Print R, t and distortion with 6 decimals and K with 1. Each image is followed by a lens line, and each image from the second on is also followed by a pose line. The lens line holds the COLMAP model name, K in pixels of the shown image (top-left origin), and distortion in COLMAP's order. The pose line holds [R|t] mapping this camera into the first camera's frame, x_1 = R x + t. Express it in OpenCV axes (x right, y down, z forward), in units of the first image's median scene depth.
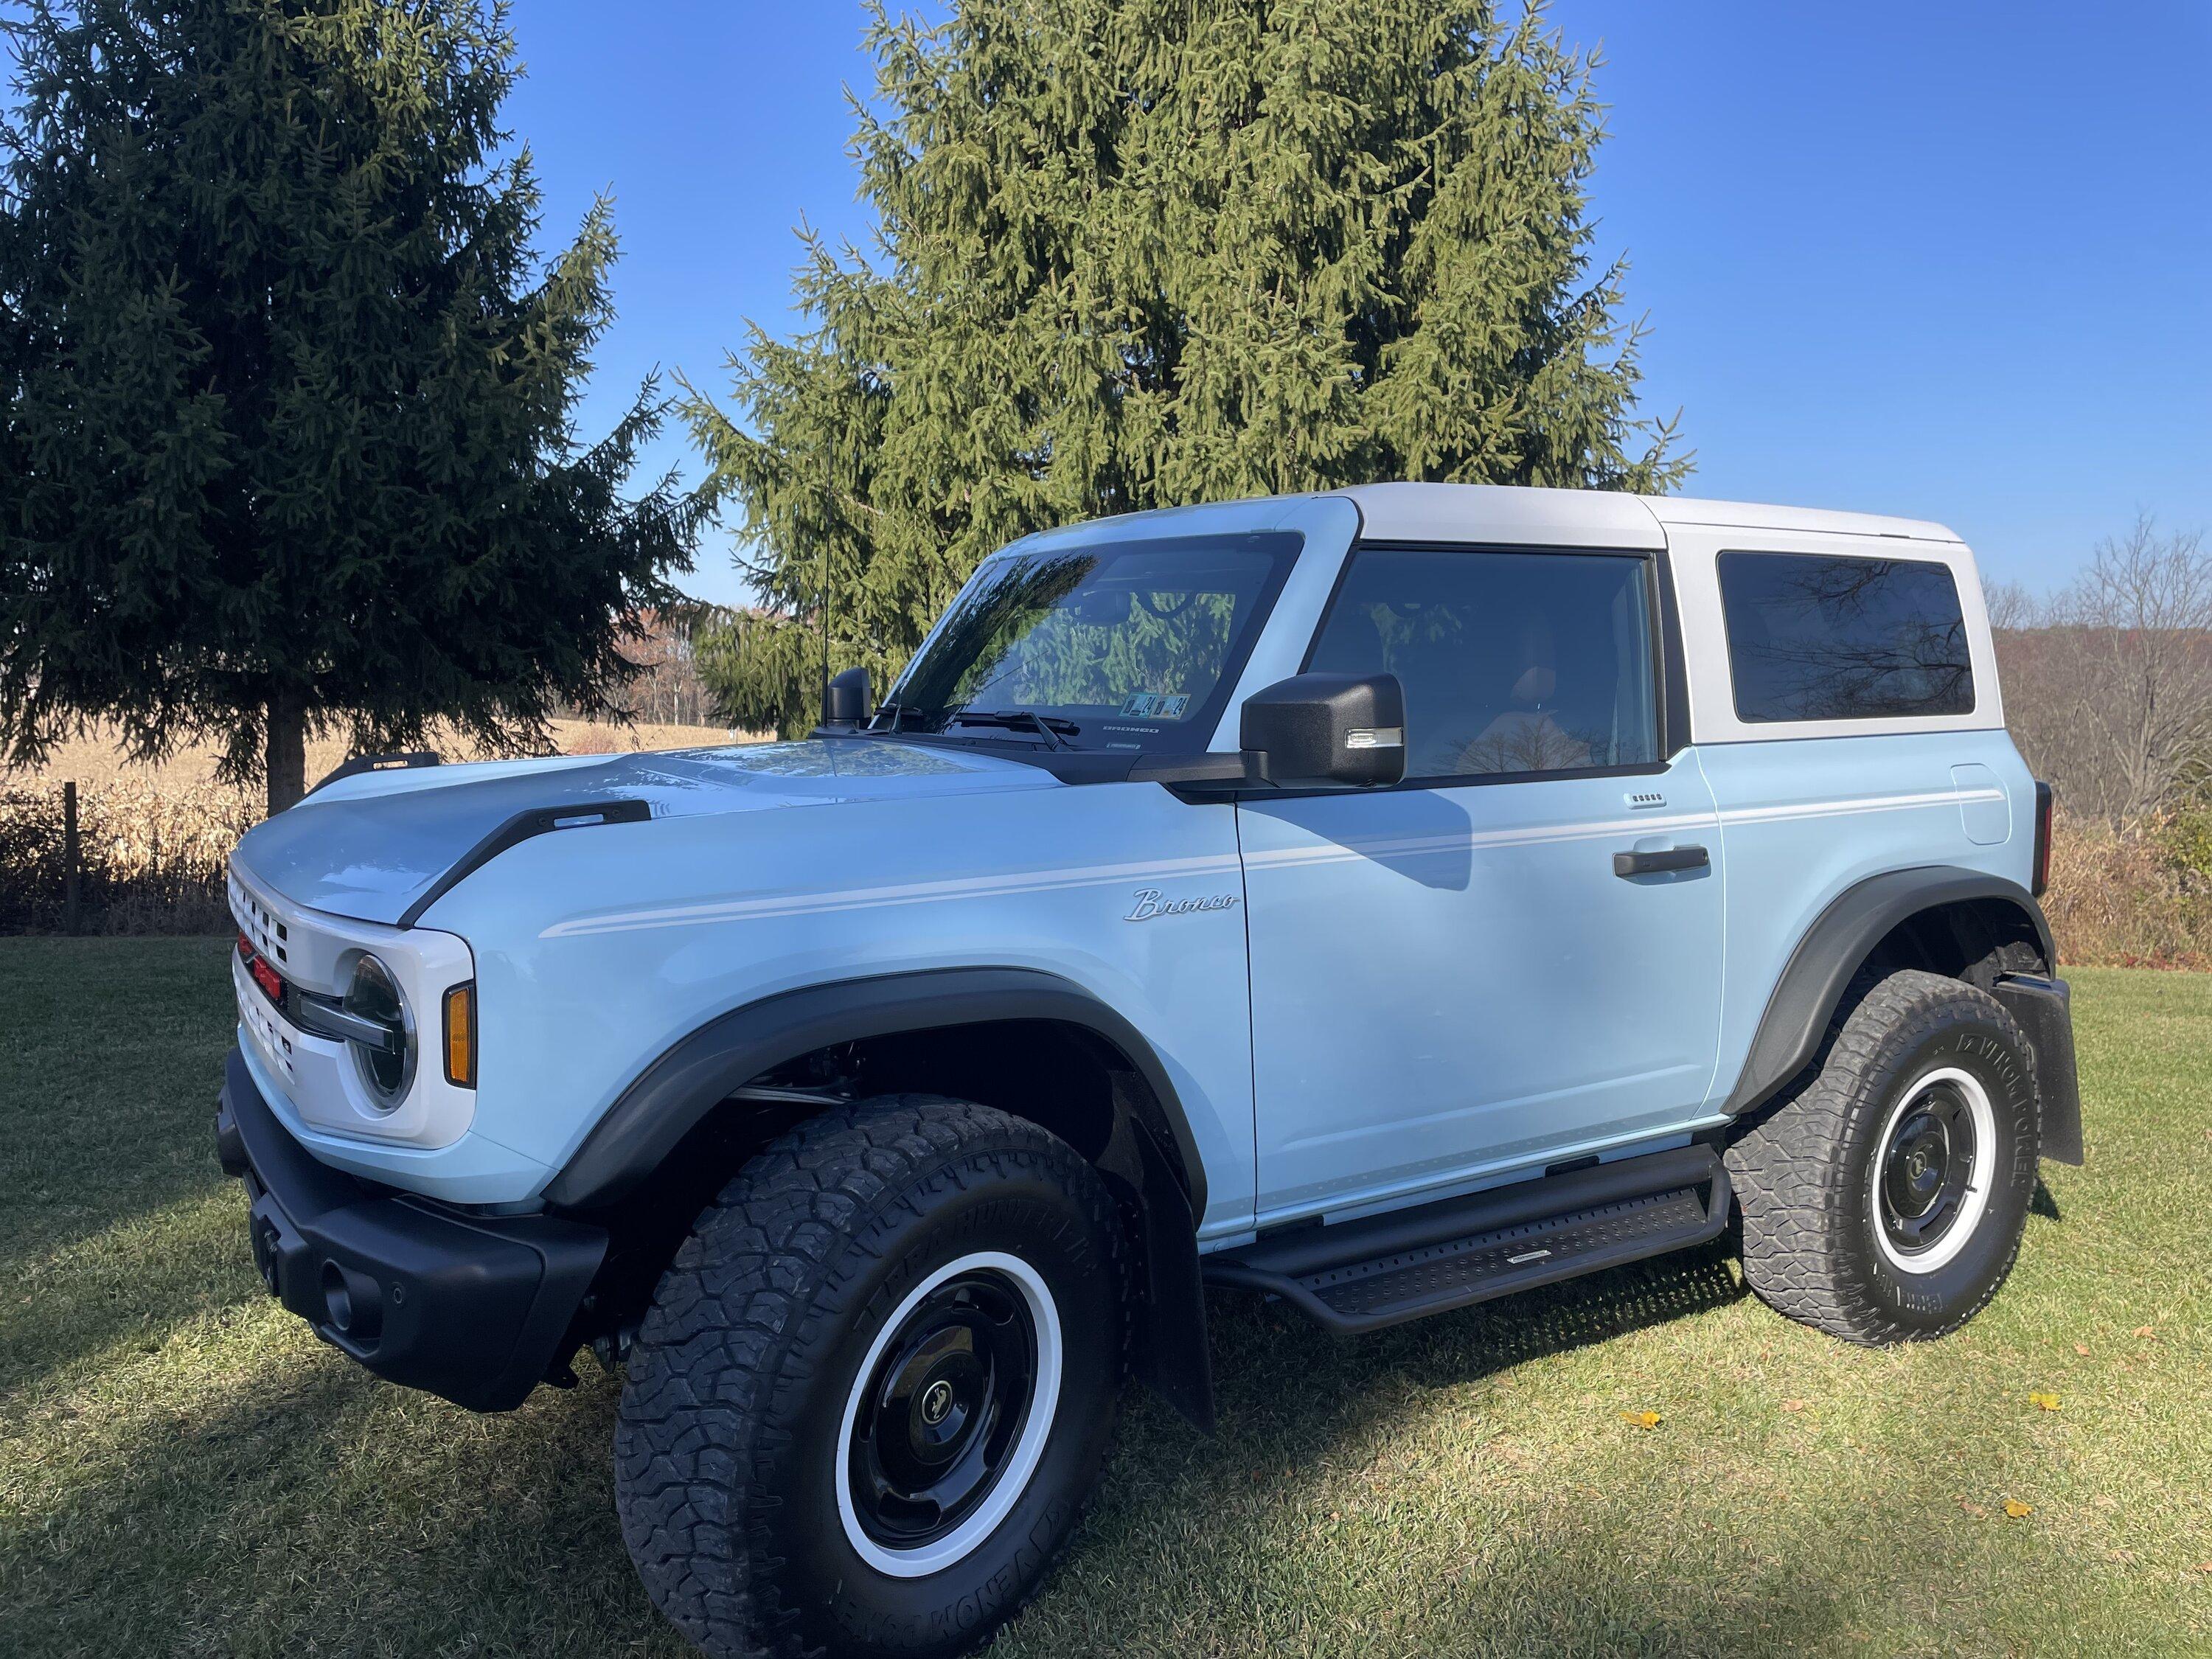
lens RADIAL K [[1700.4, 0, 1137.9], [0, 1700.4, 822.5], [0, 0, 1]] dist [0.011474, -0.043357]
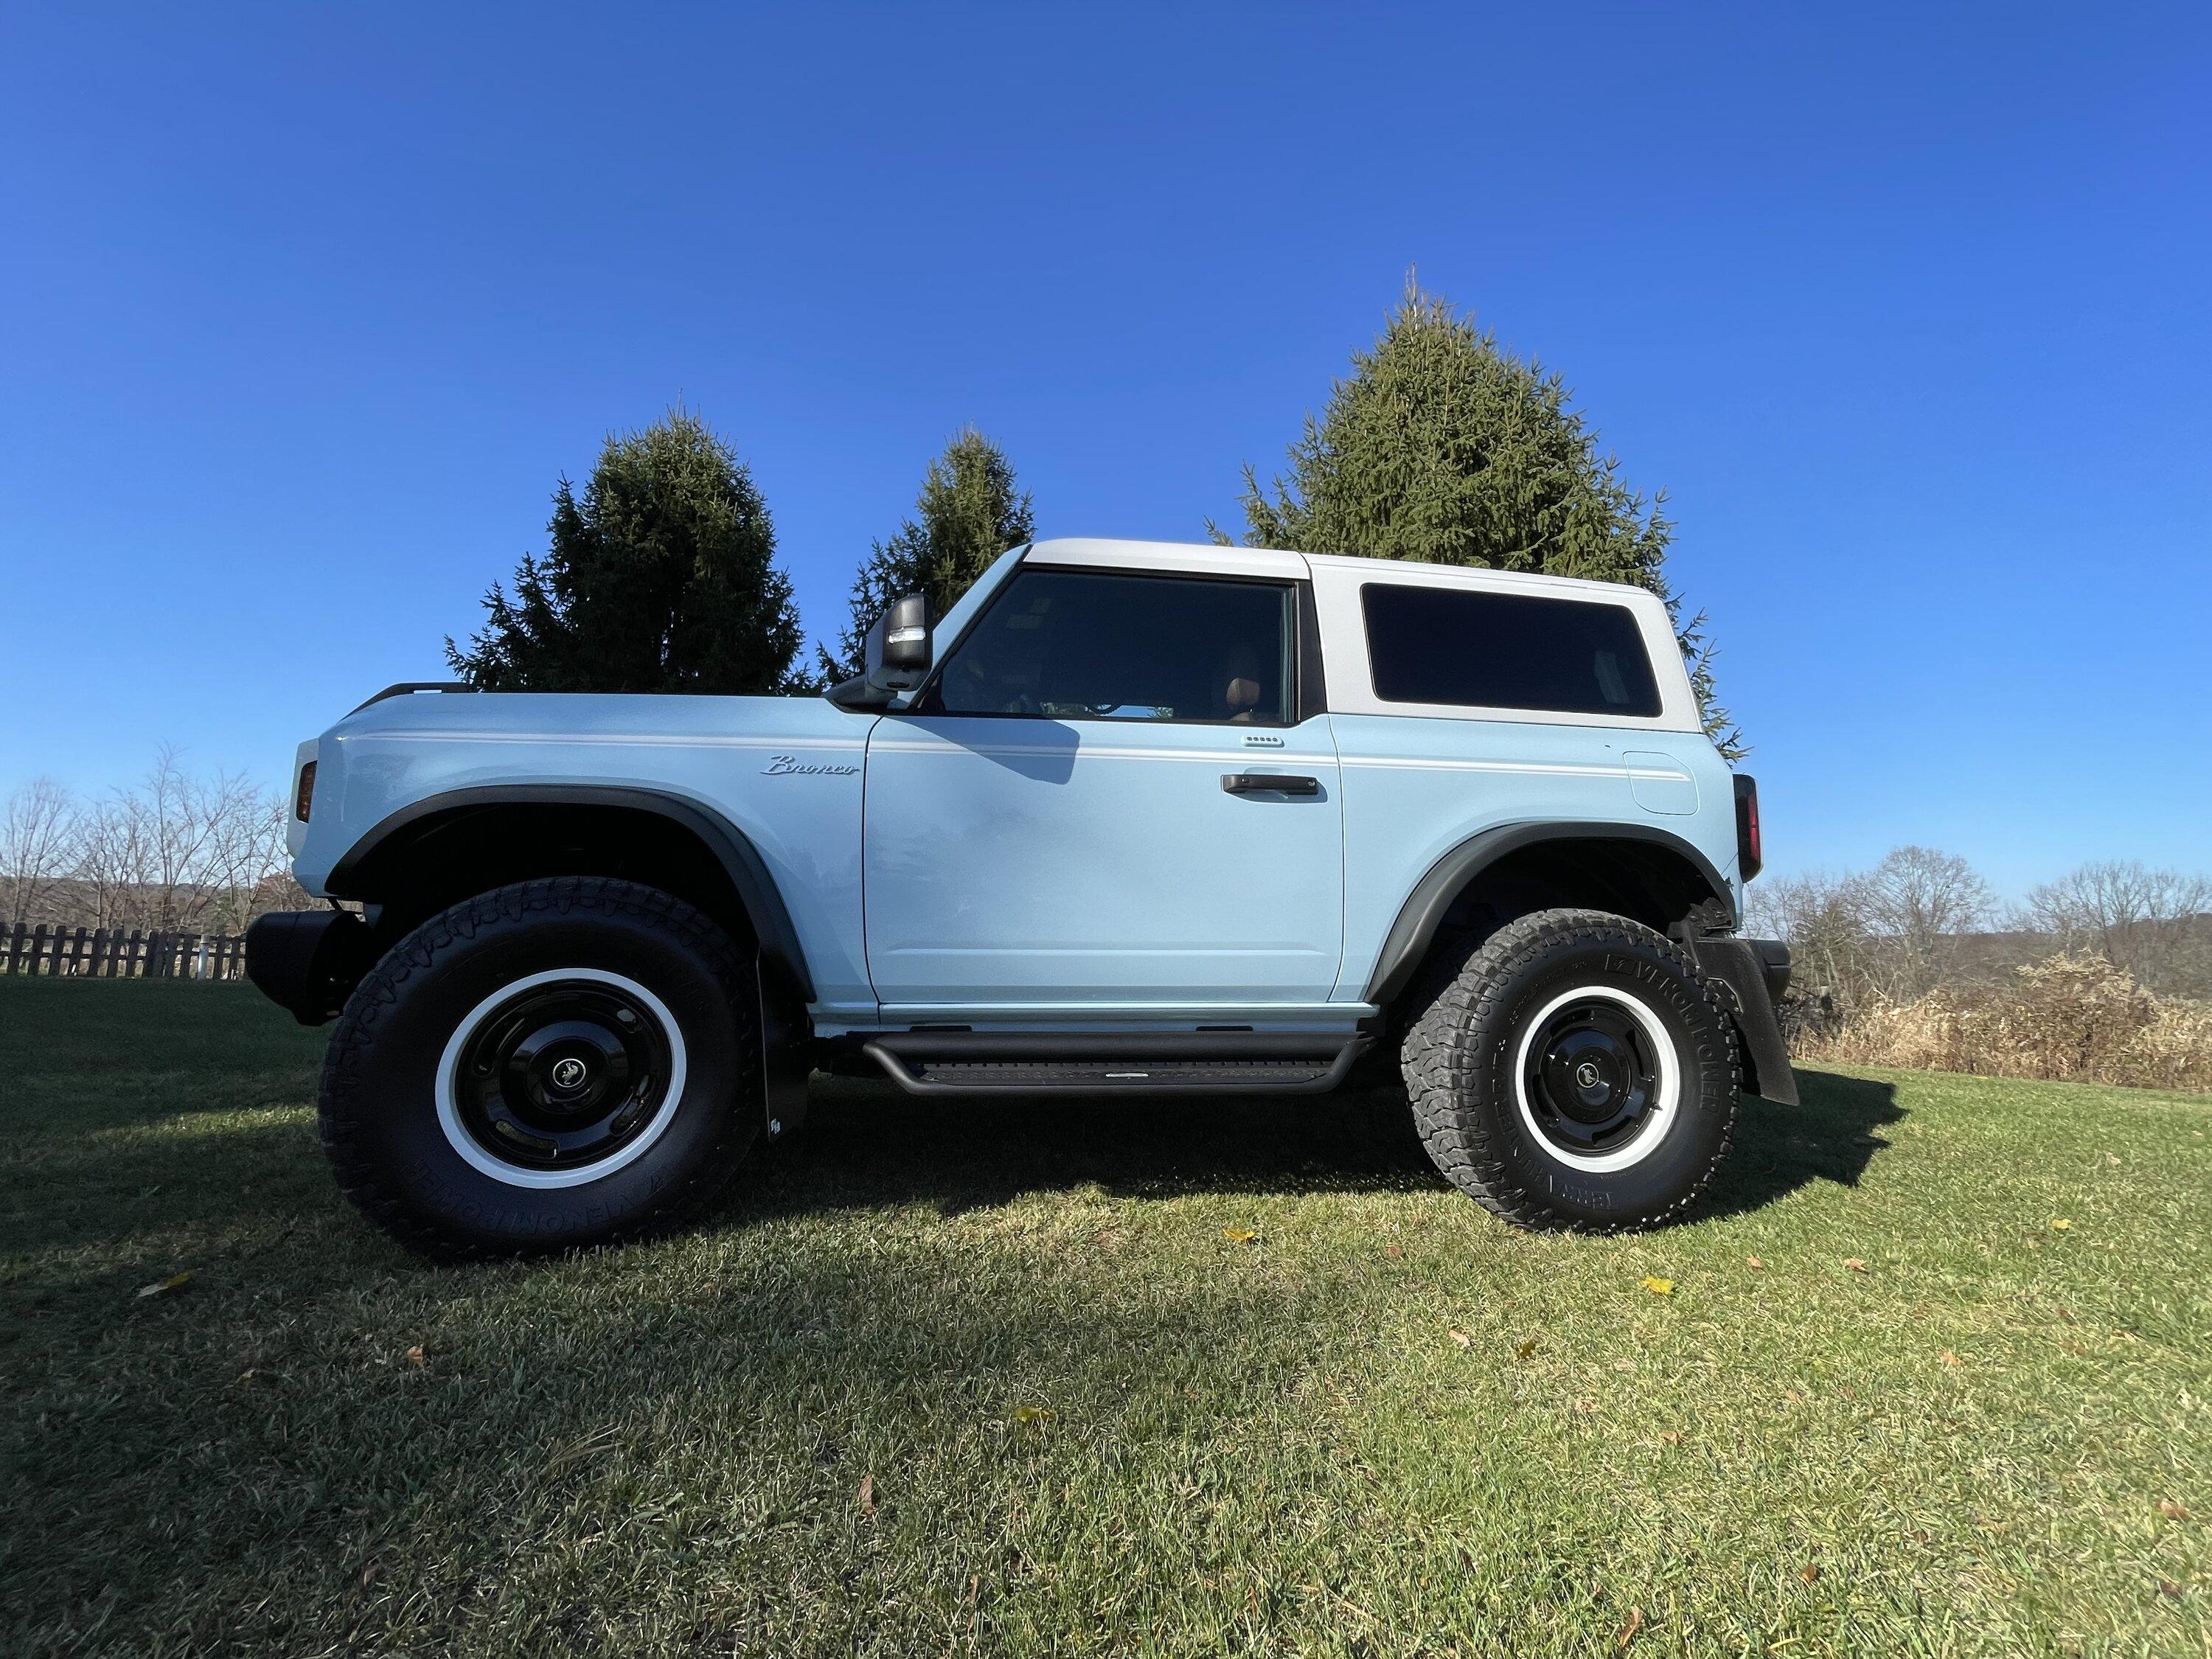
lens RADIAL K [[898.7, 0, 1098.8], [0, 898.7, 829.9], [0, 0, 1]] dist [-0.003685, 0.000014]
pose [[0.913384, -0.033554, -0.405713, 0.433208], [-0.047736, 0.980895, -0.188592, 0.179320], [0.404290, 0.191624, 0.894332, 0.312470]]
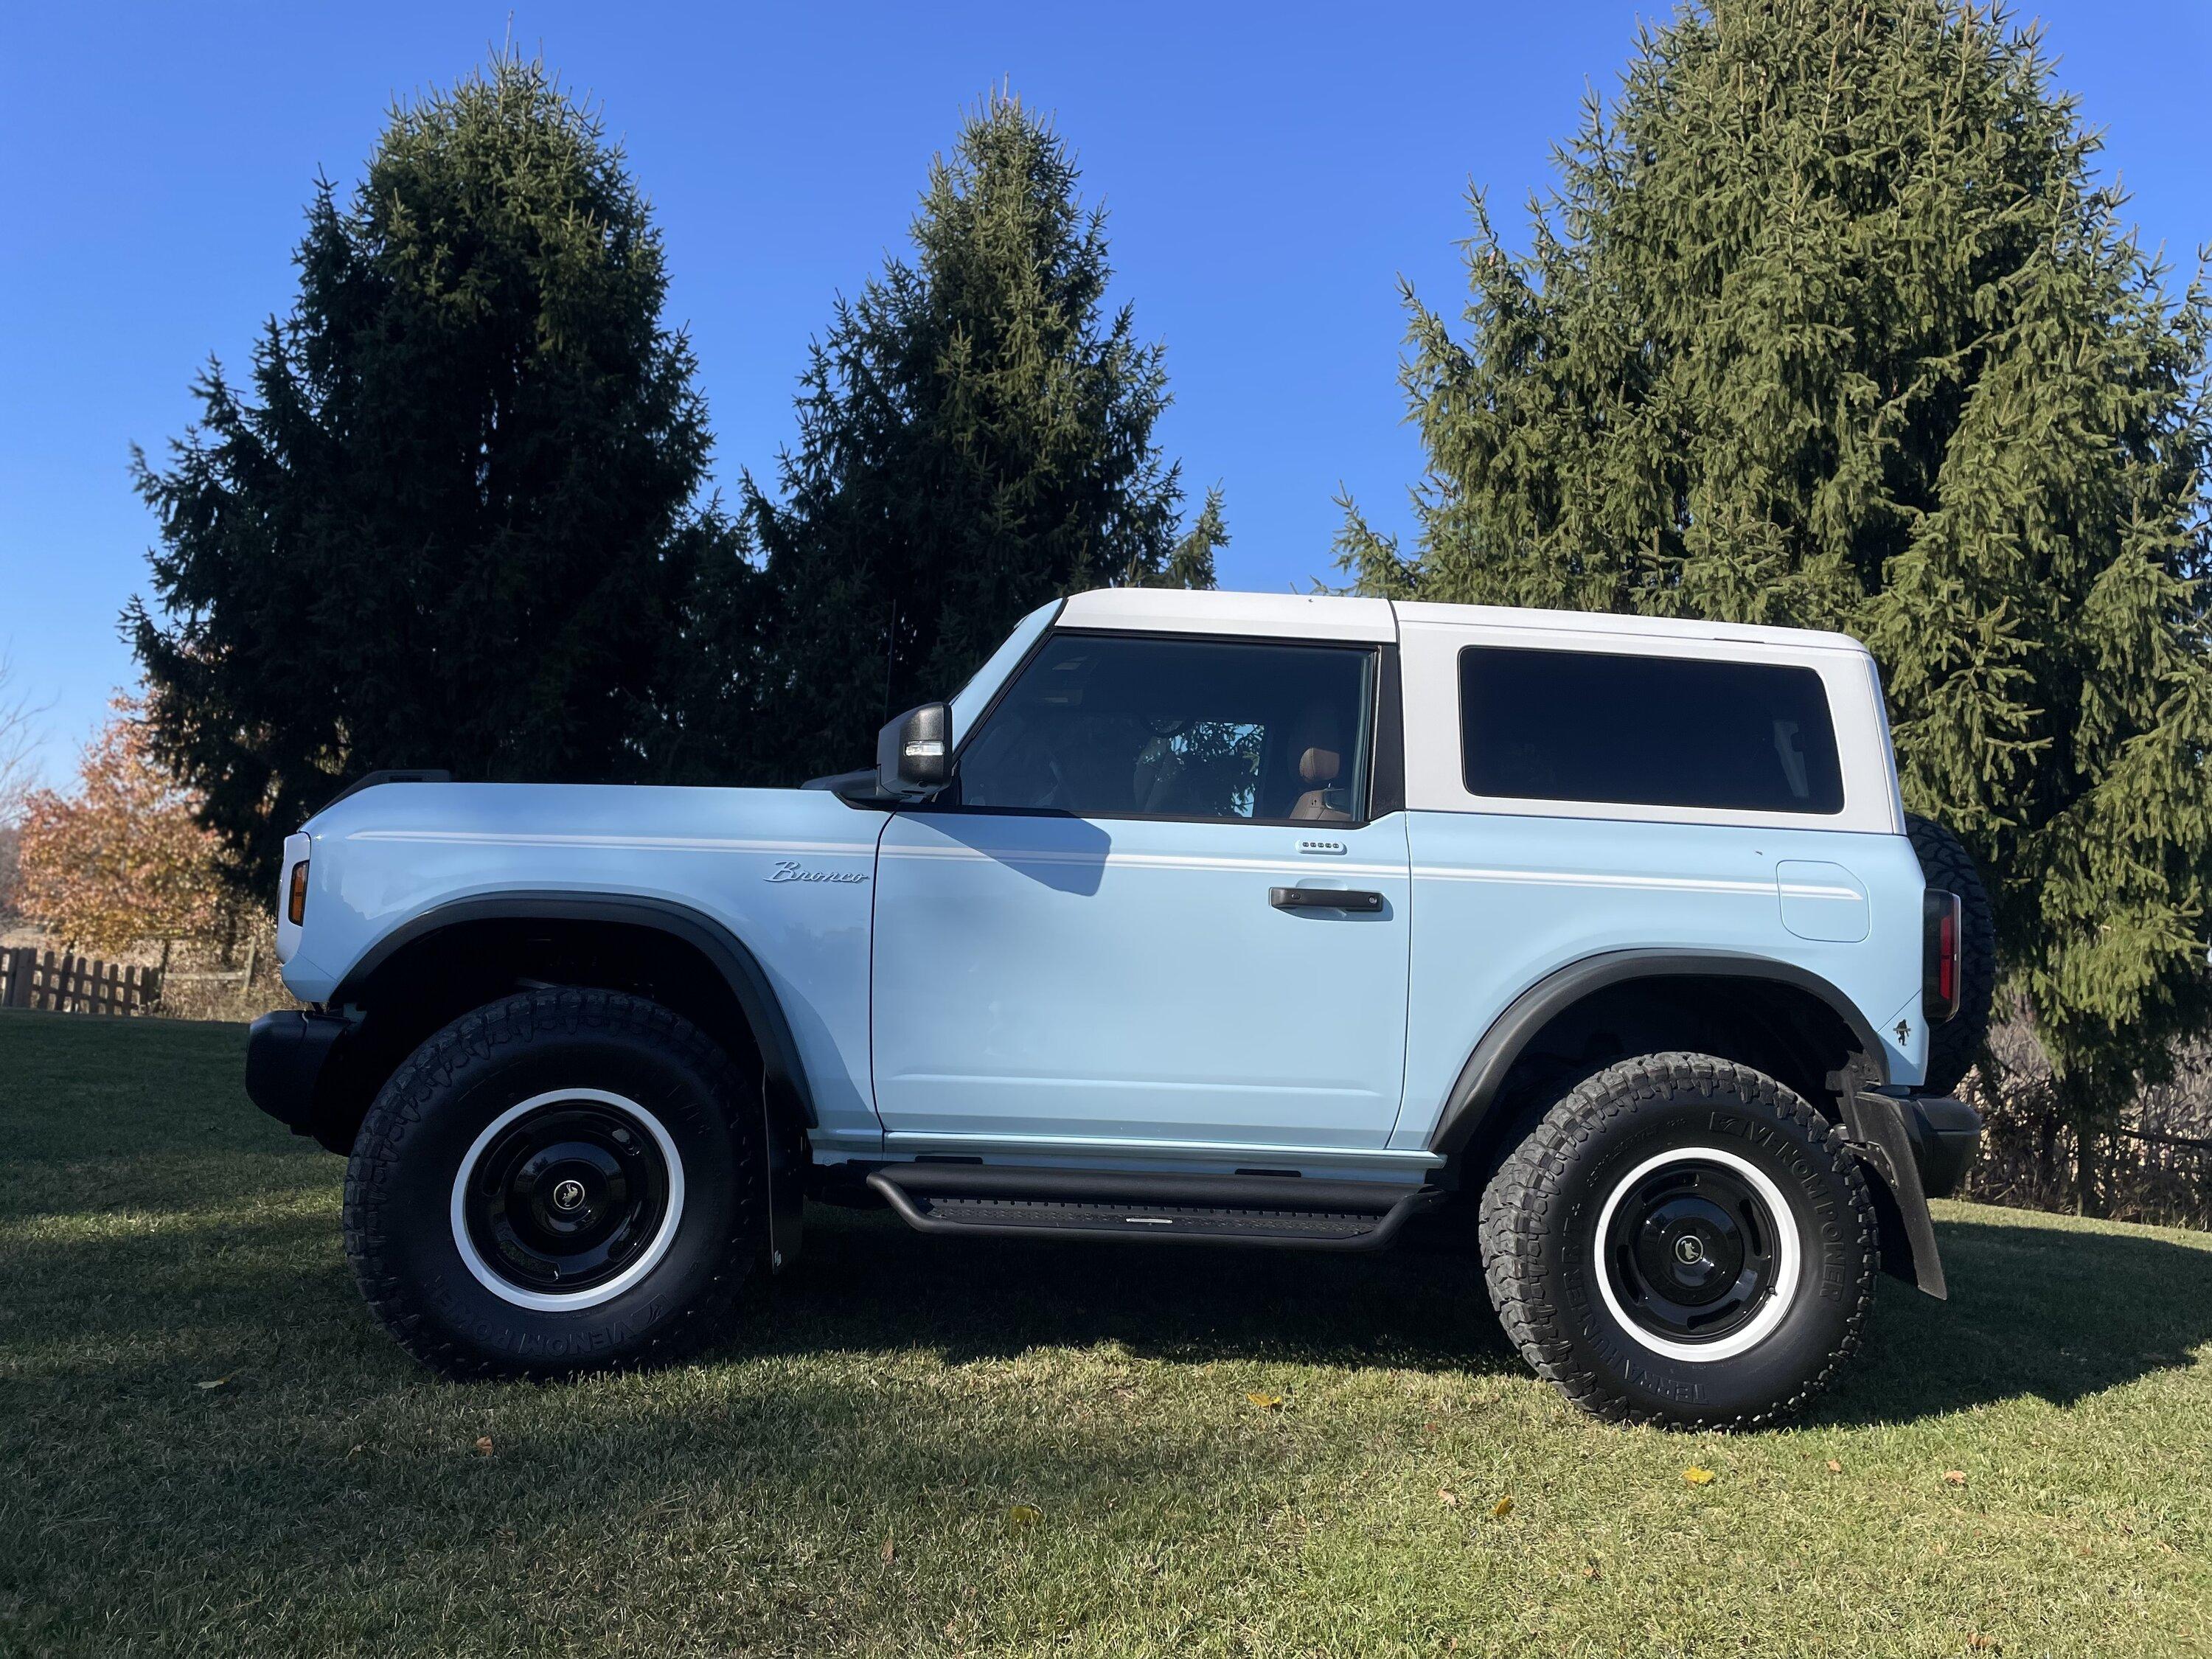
lens RADIAL K [[1660.8, 0, 1097.2], [0, 1660.8, 814.1], [0, 0, 1]] dist [0.090296, -0.115448]
pose [[0.880102, 0.007890, -0.474719, 0.654289], [-0.088066, 0.985224, -0.146895, 0.134071], [0.466546, 0.171089, 0.867792, -0.052188]]
